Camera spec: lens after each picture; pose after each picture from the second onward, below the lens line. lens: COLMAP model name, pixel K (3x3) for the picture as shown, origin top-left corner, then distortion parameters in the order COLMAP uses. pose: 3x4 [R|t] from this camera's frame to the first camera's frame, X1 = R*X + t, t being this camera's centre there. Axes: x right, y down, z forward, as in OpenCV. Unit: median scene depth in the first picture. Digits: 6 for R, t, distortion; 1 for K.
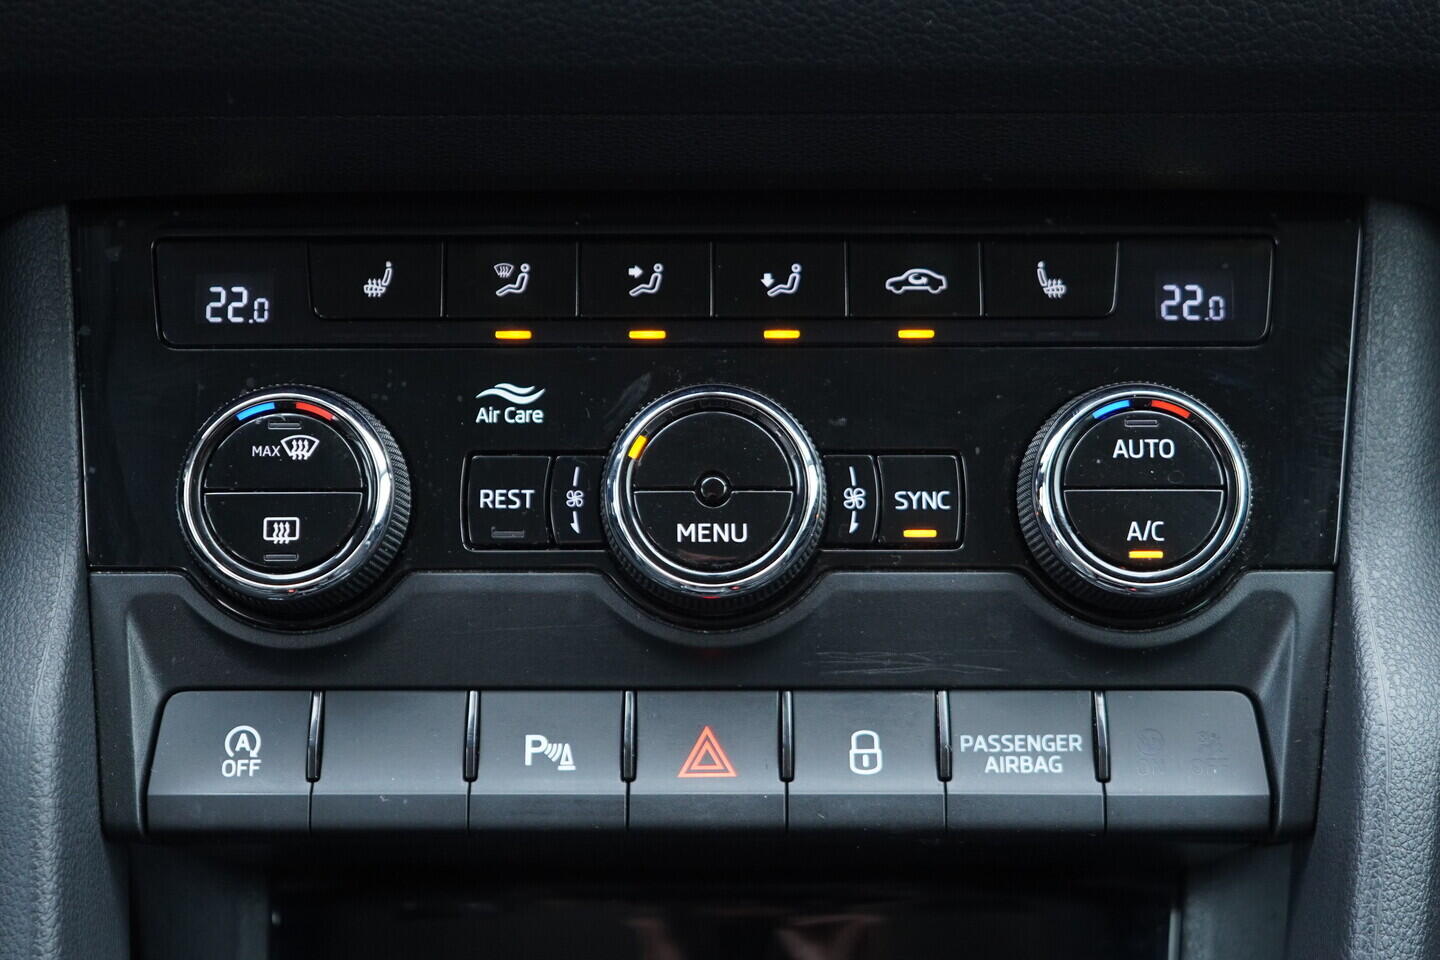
lens RADIAL K [[2024.8, 0, 720.0], [0, 2024.8, 480.0], [0, 0, 1]] dist [-0.005624, 0.028649]
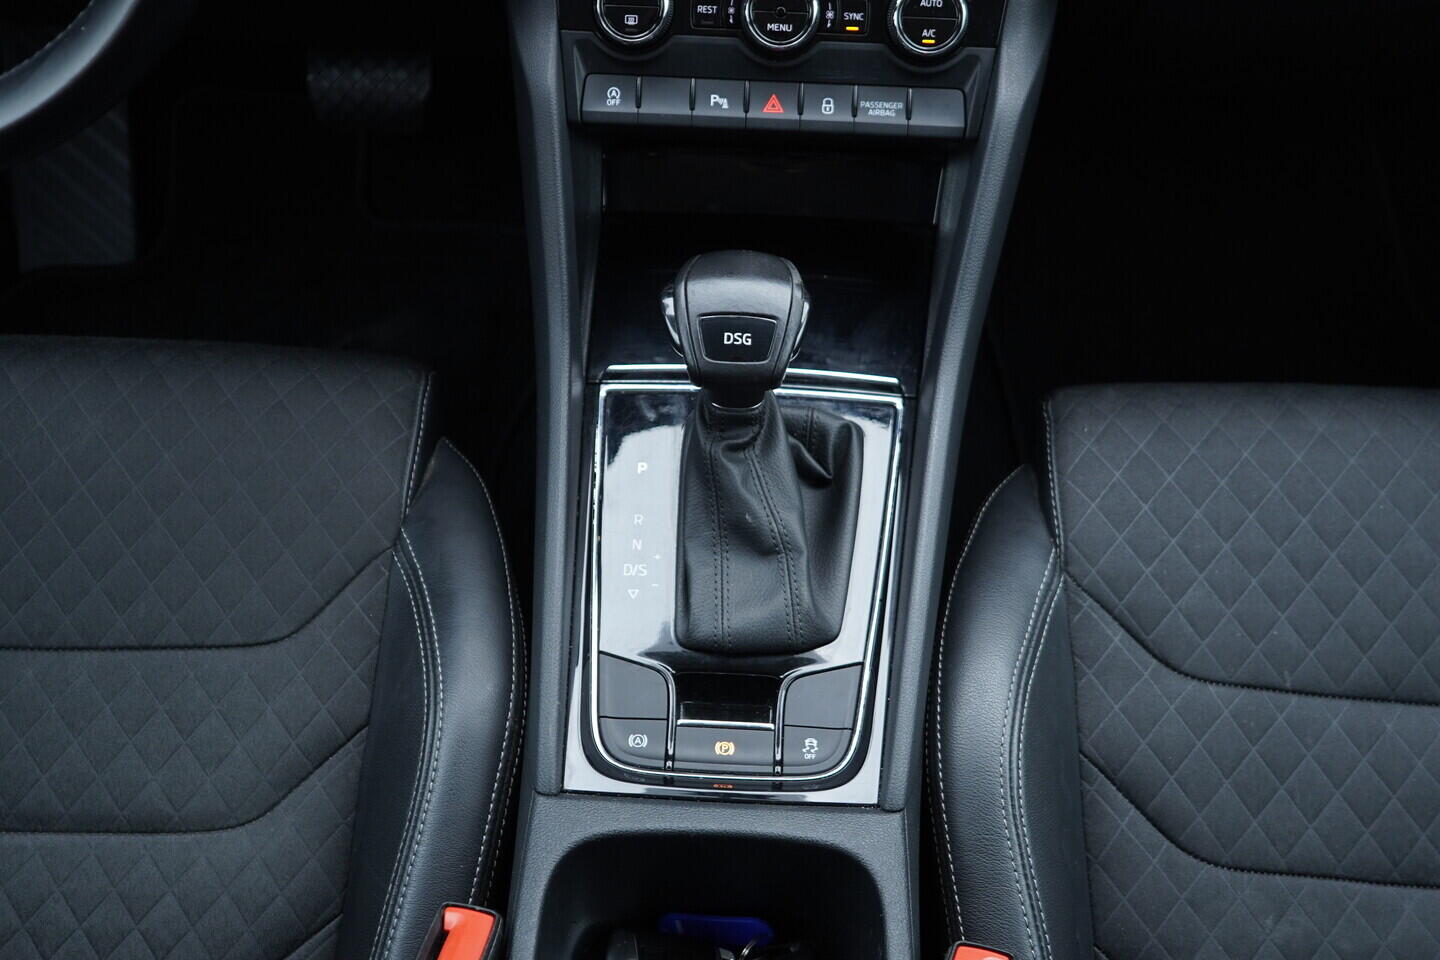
lens RADIAL K [[1487.9, 0, 720.0], [0, 1487.9, 480.0], [0, 0, 1]] dist [-0.021996, 0.103493]
pose [[0.998996, 0.044354, -0.006232, -0.045858], [-0.038376, 0.919355, 0.391552, -0.201841], [0.023096, -0.390920, 0.920135, -1.180056]]
